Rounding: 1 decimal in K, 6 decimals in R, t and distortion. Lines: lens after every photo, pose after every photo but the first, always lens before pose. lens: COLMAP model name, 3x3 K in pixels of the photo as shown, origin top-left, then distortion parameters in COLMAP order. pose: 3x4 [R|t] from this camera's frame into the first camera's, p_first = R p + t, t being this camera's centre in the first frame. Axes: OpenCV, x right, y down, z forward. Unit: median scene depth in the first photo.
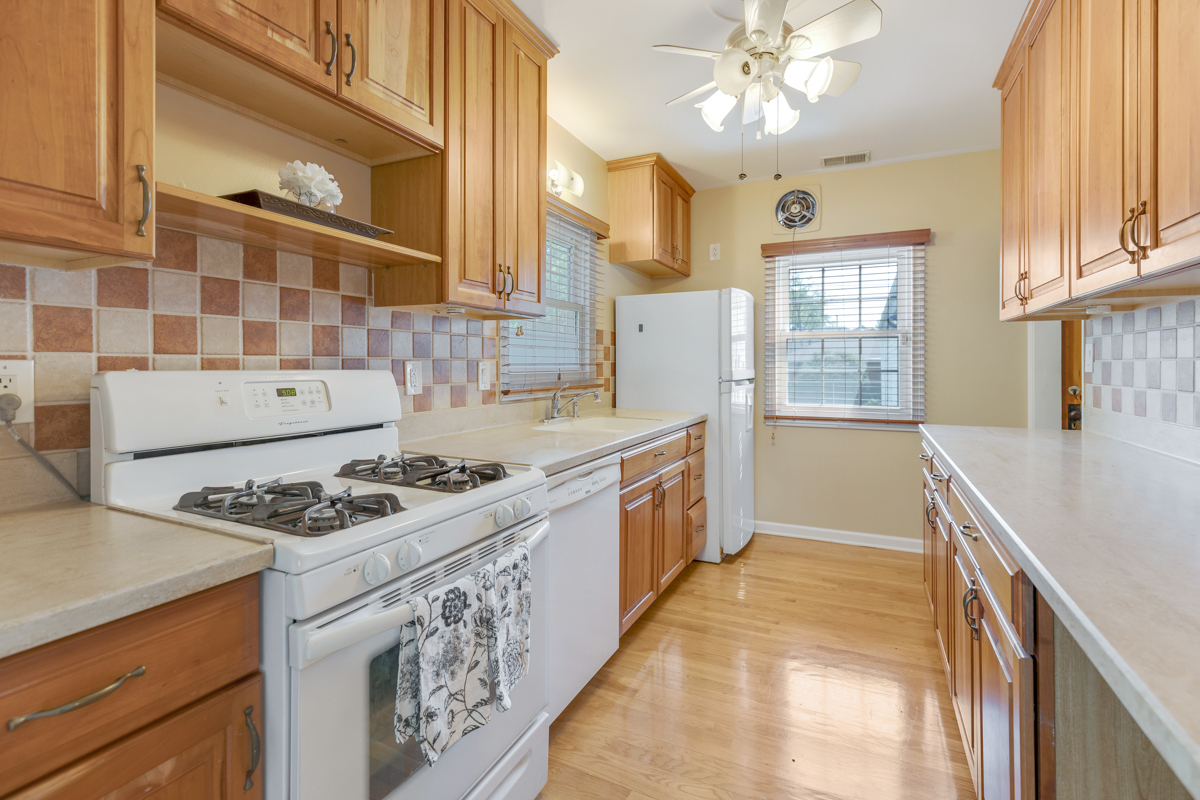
lens RADIAL K [[552.5, 0, 602.5], [0, 552.5, 356.1], [0, 0, 1]] dist [0.021416, -0.000073]
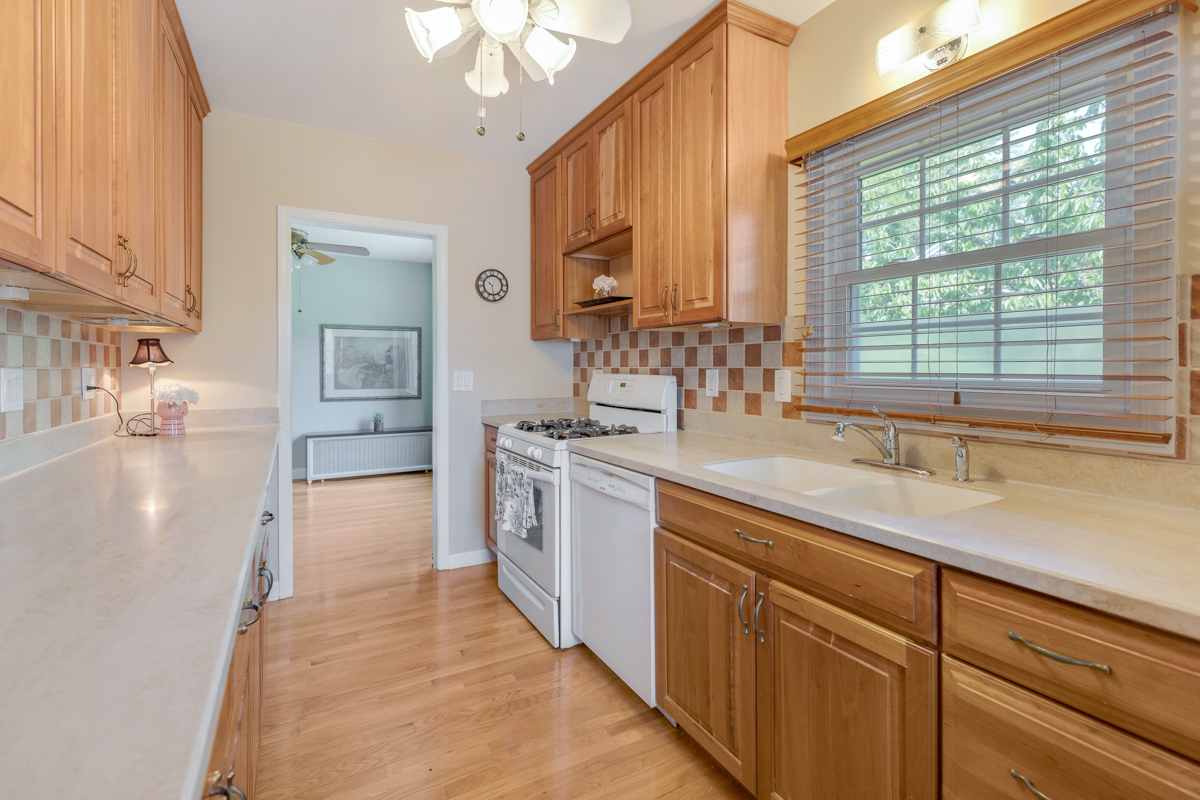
lens RADIAL K [[535.5, 0, 601.2], [0, 535.5, 375.9], [0, 0, 1]] dist [0.001445, -0.000284]
pose [[-0.566311, 0.008728, -0.824145, 0.565261], [0.008364, 0.999953, 0.004843, 0.011424], [0.824149, -0.004151, -0.566357, 1.065904]]
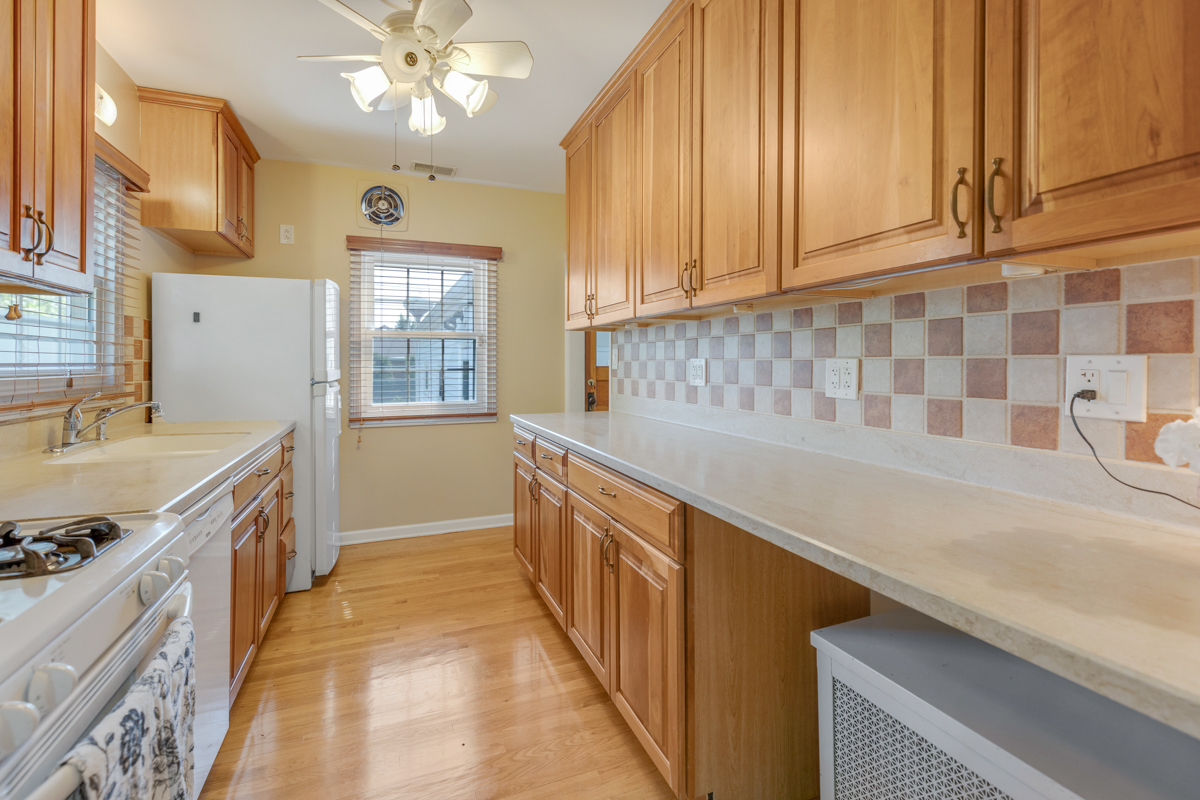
lens RADIAL K [[558.3, 0, 599.9], [0, 558.3, 354.6], [0, 0, 1]] dist [0.015310, -0.000122]
pose [[0.681920, 0.010665, 0.731349, -0.150363], [-0.010026, 0.999936, -0.005233, -0.000078], [-0.731358, -0.003764, 0.681983, 0.059276]]
